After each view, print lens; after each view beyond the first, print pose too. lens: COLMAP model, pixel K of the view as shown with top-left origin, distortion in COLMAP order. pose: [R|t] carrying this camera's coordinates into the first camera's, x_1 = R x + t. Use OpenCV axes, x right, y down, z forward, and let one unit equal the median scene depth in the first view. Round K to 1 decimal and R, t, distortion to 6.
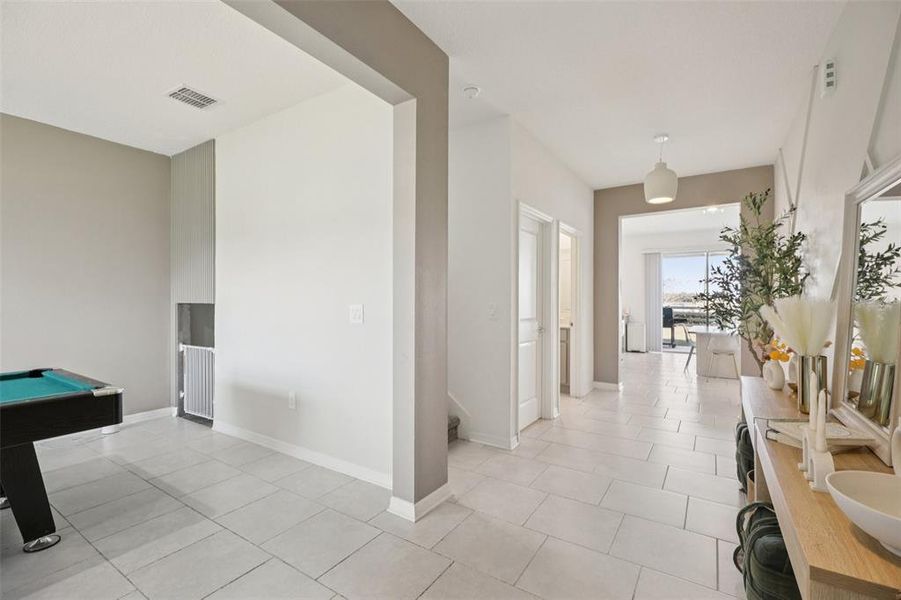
lens RADIAL K [[401.9, 0, 450.9], [0, 401.9, 299.5], [0, 0, 1]] dist [0.005830, 0.000094]
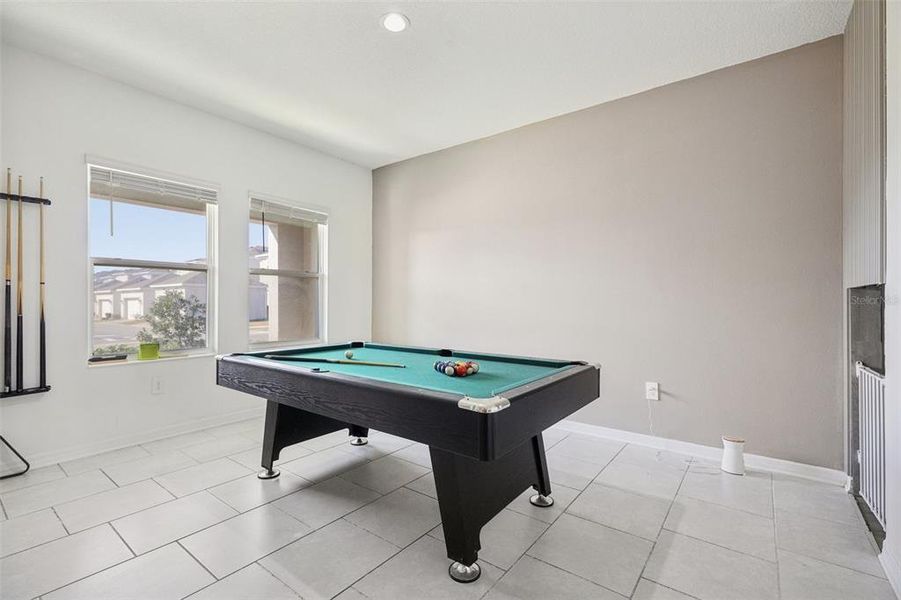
lens RADIAL K [[401.9, 0, 450.5], [0, 401.9, 296.4], [0, 0, 1]] dist [0.005830, 0.000094]
pose [[-0.076756, -0.013171, -0.996963, -0.087753], [0.002535, 0.999907, -0.013405, 0.027807], [0.997047, -0.003556, -0.076716, 0.542244]]
